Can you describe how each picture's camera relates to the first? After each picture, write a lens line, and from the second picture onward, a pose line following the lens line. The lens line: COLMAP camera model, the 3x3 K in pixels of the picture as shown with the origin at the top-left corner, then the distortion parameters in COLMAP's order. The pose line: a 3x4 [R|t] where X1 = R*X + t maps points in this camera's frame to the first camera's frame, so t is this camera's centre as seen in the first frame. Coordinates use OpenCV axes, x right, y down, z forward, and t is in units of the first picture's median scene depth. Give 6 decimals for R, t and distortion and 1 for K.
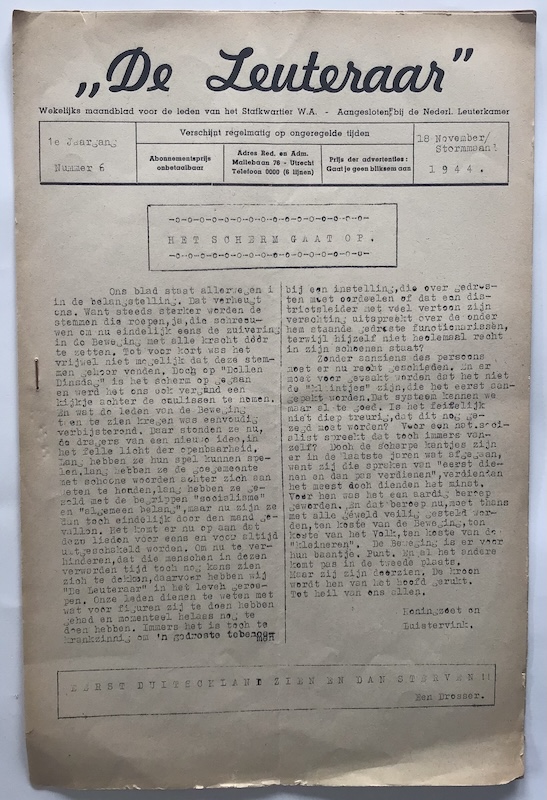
lens RADIAL K [[1865.3, 0, 269.5], [0, 1865.3, 403.9], [0, 0, 1]] dist [0.309118, 0.000000]
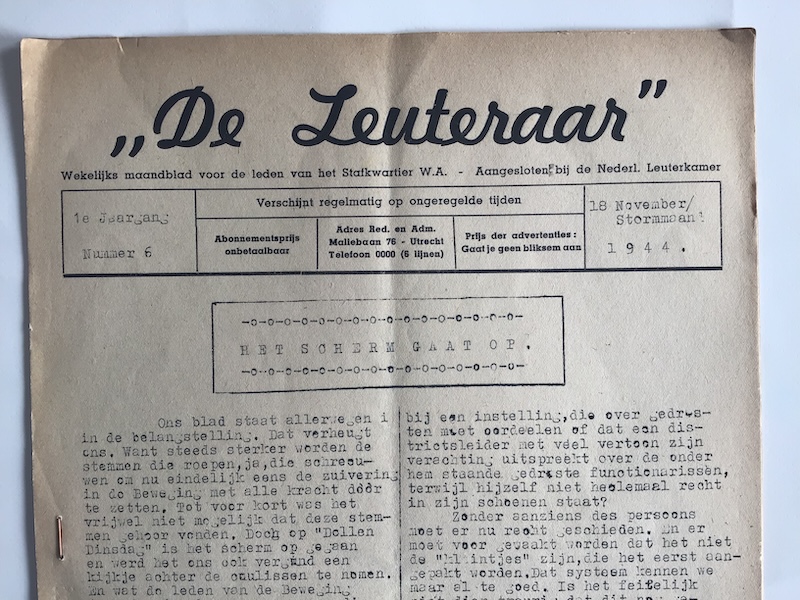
lens RADIAL K [[723.6, 0, 400.9], [0, 723.6, 305.9], [0, 0, 1]] dist [0.017003, -0.002888]
pose [[0.998019, -0.009516, 0.062187, -0.009899], [0.016972, 0.992569, -0.120496, -0.070781], [-0.060578, 0.121312, 0.990764, 0.727999]]
